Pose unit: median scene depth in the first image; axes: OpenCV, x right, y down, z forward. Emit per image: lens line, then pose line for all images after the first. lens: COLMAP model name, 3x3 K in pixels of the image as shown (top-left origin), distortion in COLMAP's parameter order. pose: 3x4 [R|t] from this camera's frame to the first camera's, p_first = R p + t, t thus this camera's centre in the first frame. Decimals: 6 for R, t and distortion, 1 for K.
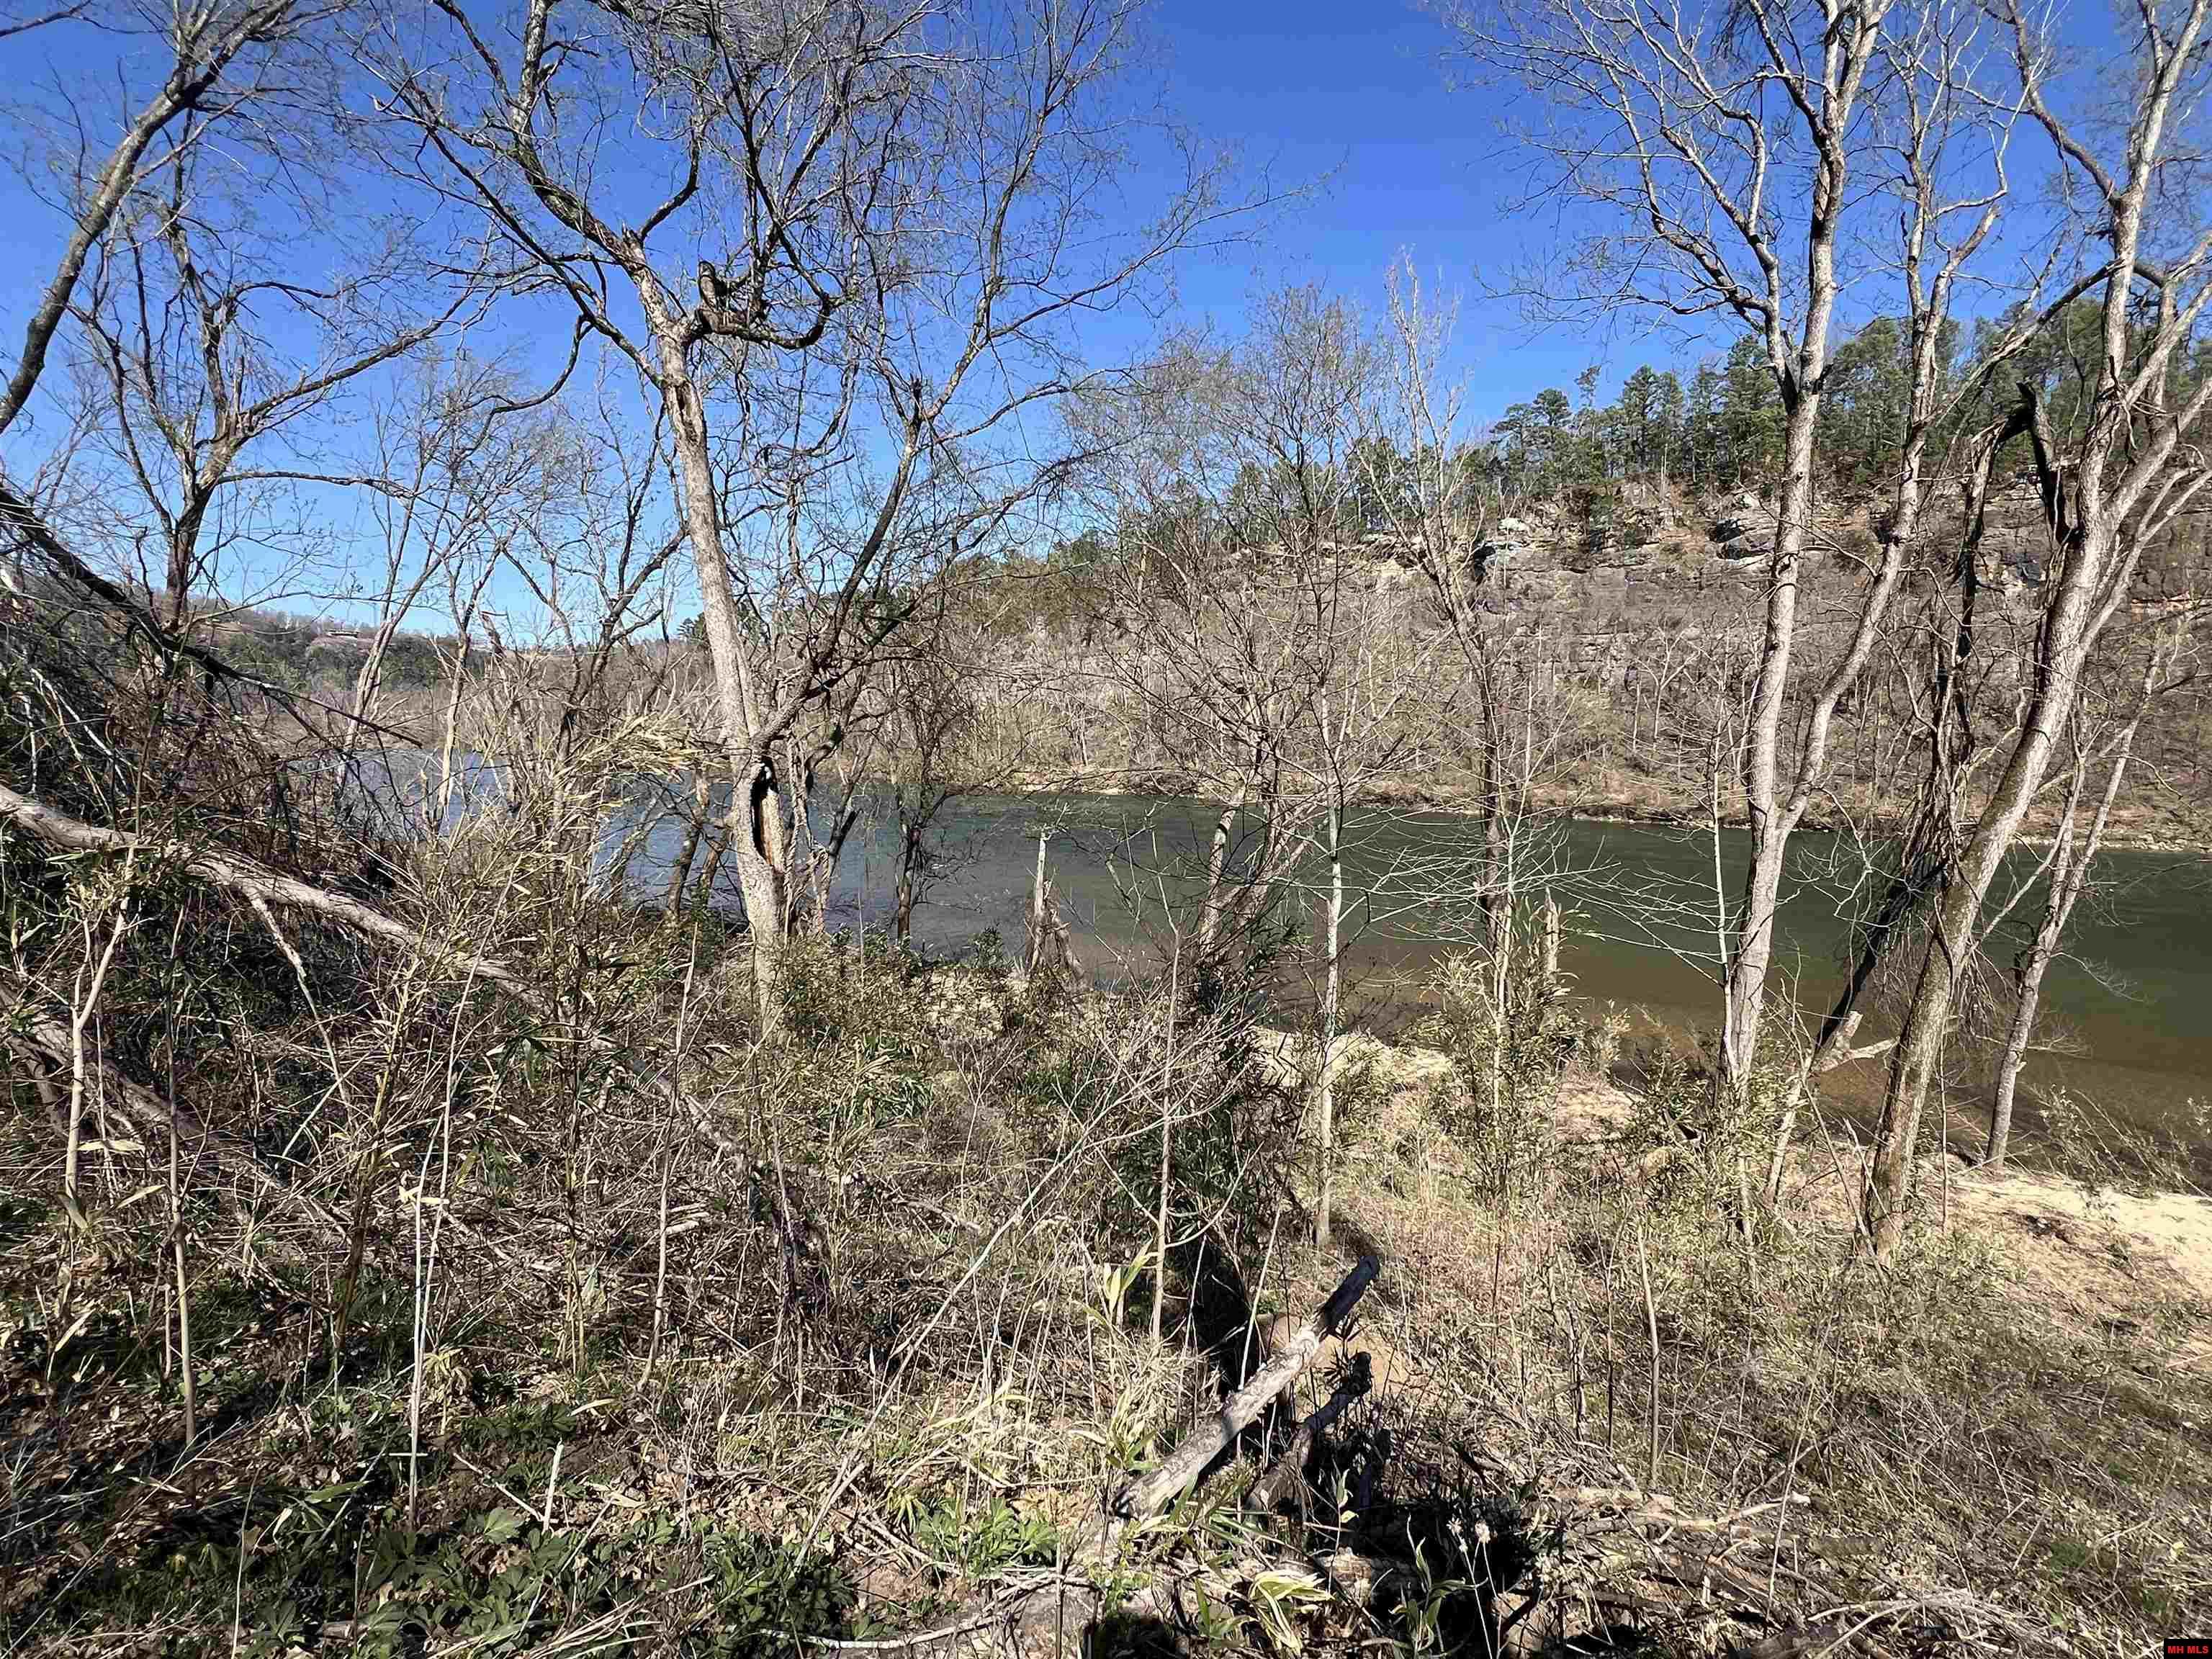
lens RADIAL K [[1090.4, 0, 1106.9], [0, 1090.4, 833.4], [0, 0, 1]] dist [-0.004961, 0.001709]
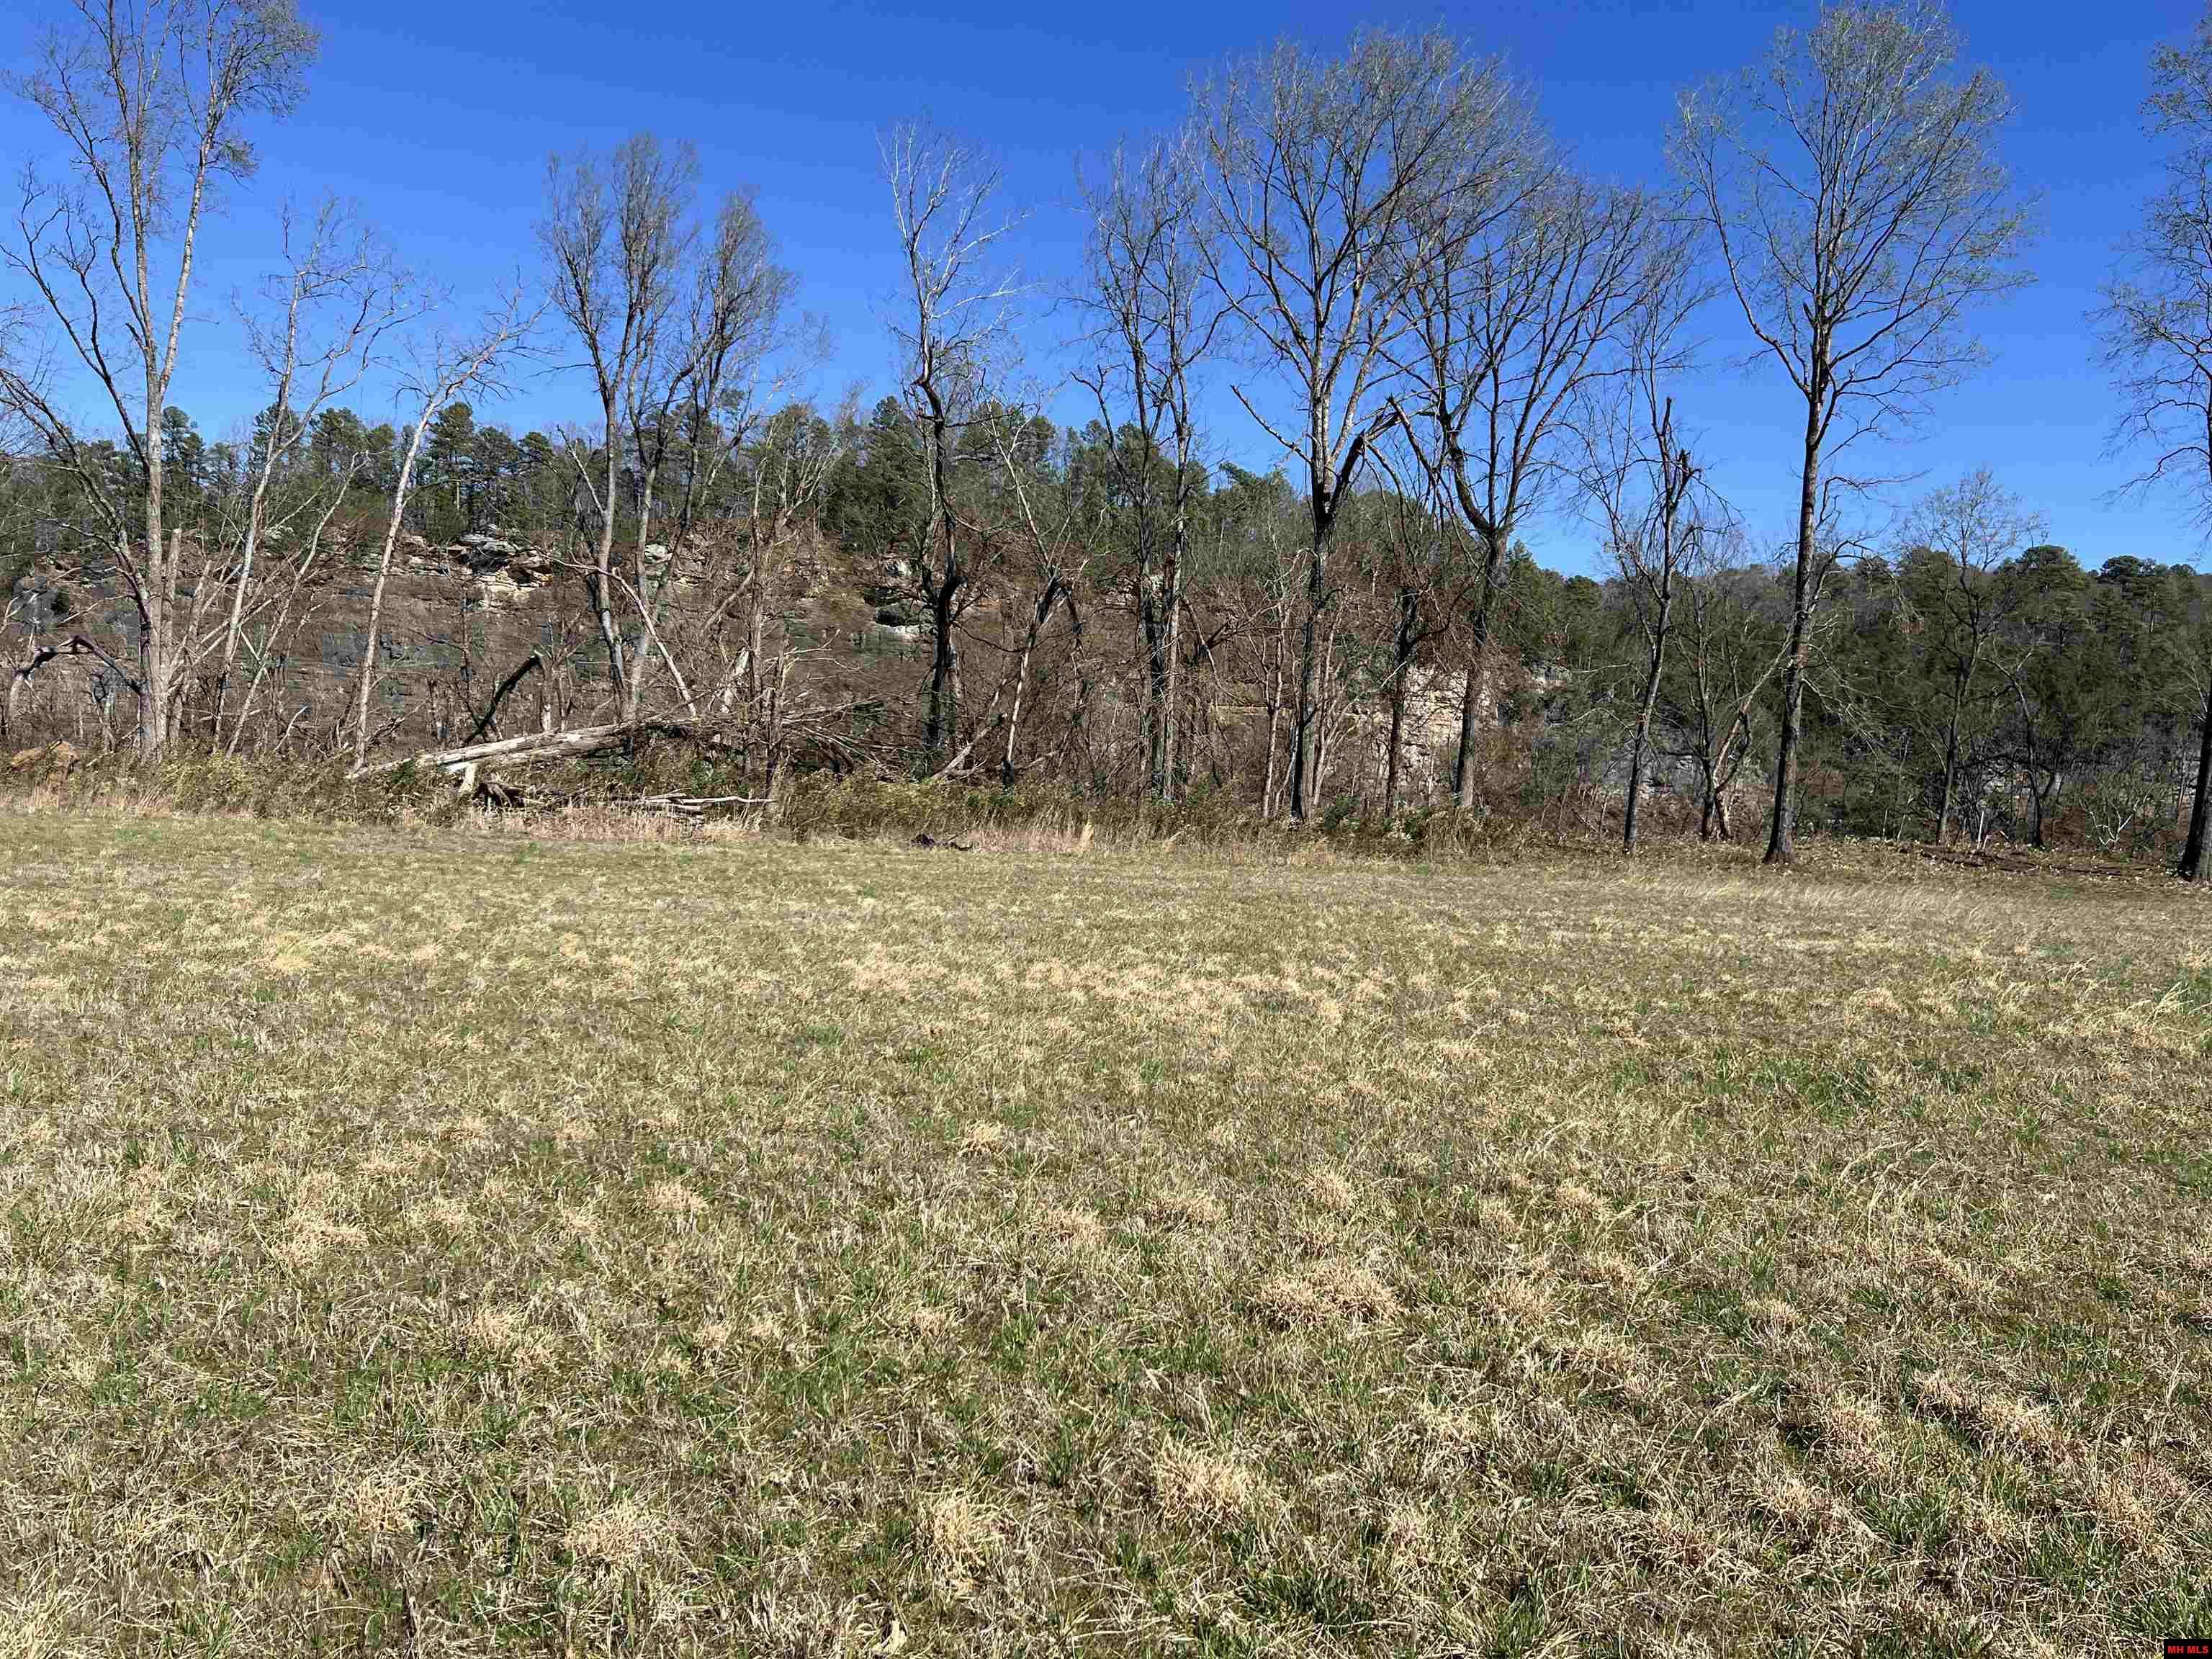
lens RADIAL K [[1656.6, 0, 1111.6], [0, 1656.6, 849.6], [0, 0, 1]] dist [0.054943, -0.063733]
pose [[0.731862, 0.012325, 0.681342, -3.104790], [0.027296, 0.998504, -0.047383, 0.282297], [-0.680906, 0.053276, 0.730430, -2.327757]]
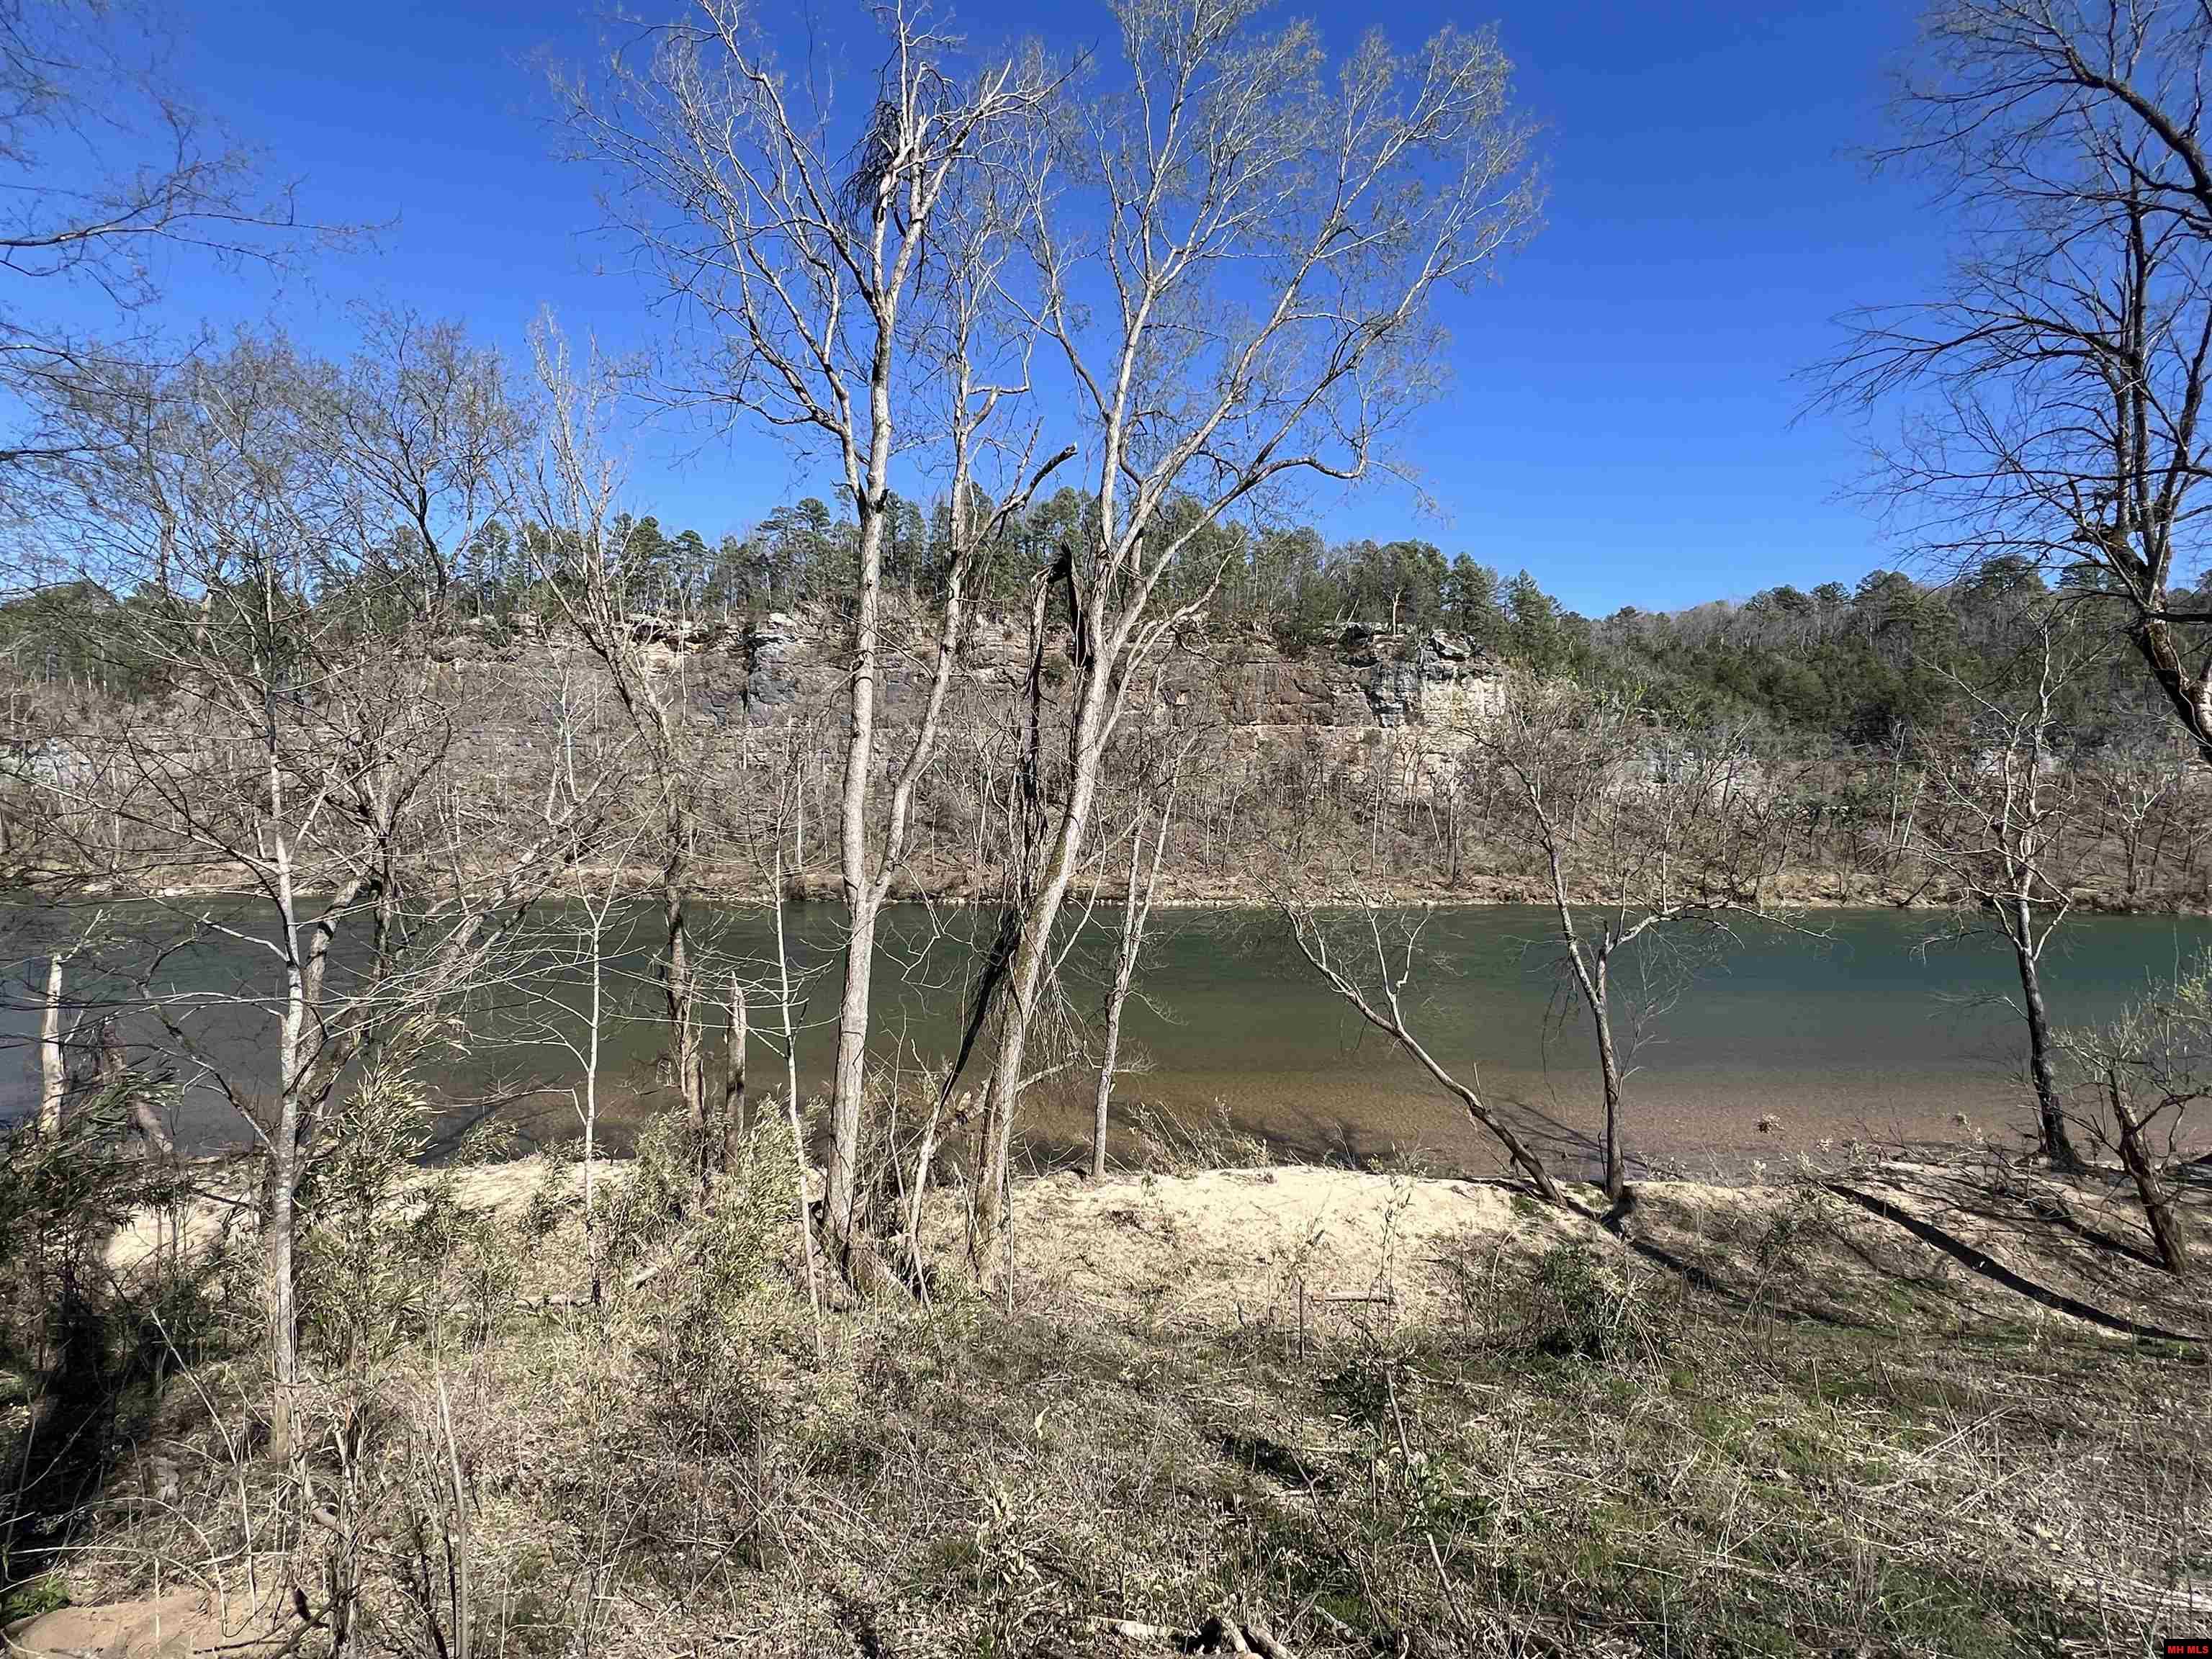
lens RADIAL K [[1090.4, 0, 1109.8], [0, 1090.4, 836.5], [0, 0, 1]] dist [-0.004961, 0.001709]
pose [[0.808127, -0.008493, 0.588947, 0.153357], [0.054100, 0.996740, -0.059860, 0.006872], [-0.586519, 0.080236, 0.805952, -0.013751]]
